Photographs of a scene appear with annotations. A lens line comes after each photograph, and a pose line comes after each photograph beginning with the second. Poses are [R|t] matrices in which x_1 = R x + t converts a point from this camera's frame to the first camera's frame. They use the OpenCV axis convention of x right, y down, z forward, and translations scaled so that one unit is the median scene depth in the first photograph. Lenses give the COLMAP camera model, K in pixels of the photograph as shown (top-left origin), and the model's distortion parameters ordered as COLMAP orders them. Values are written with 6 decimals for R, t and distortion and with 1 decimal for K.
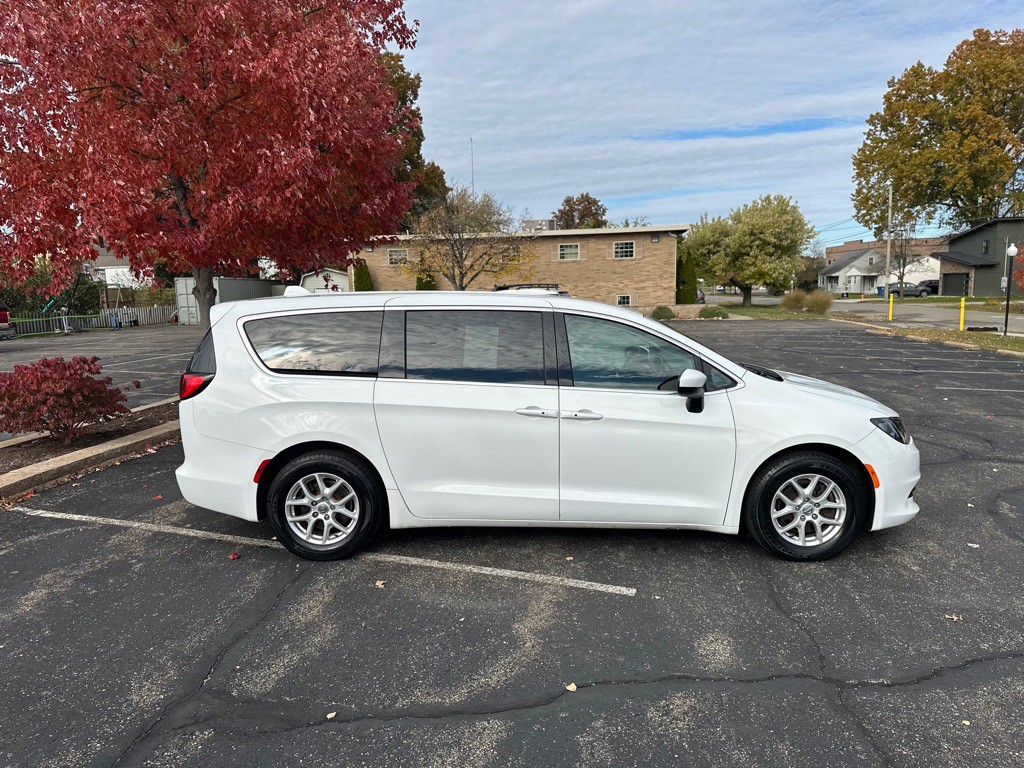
lens RADIAL K [[704.6, 0, 513.9], [0, 704.6, 395.1], [0, 0, 1]] dist [0.044879, -0.049989]
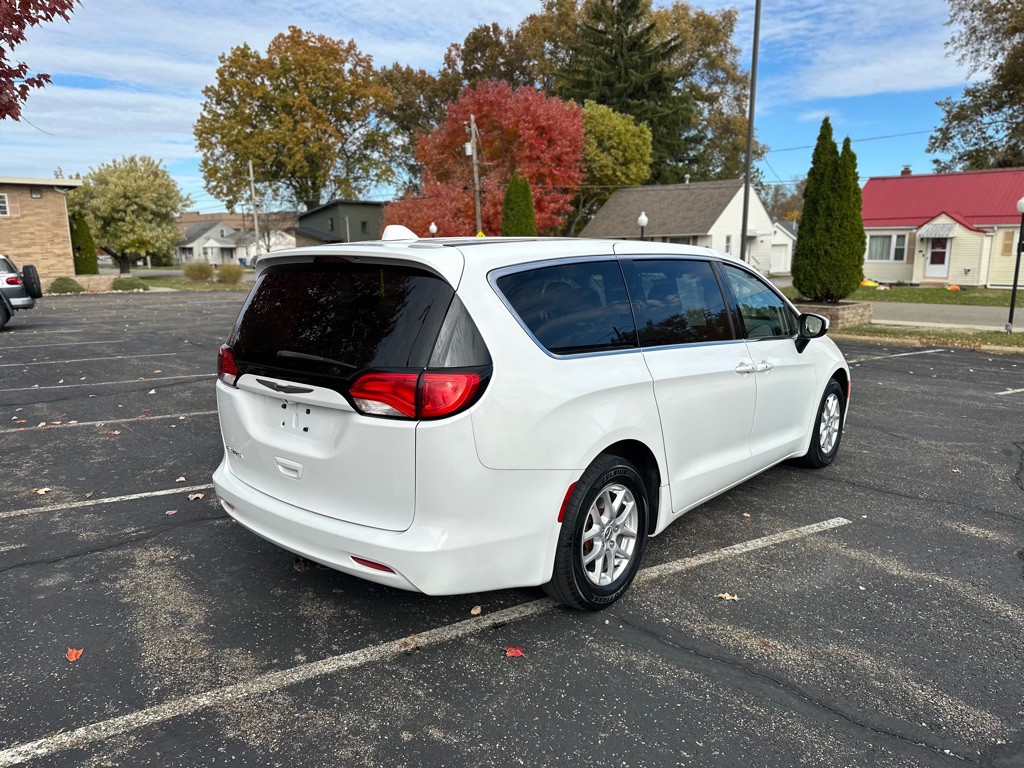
lens RADIAL K [[713.0, 0, 512.0], [0, 713.0, 384.0], [0, 0, 1]] dist [0.041448, -0.053946]
pose [[0.644804, -0.122331, 0.754495, -0.839134], [0.106195, 0.991874, 0.070063, -0.052051], [-0.756935, 0.034947, 0.652555, 0.575397]]
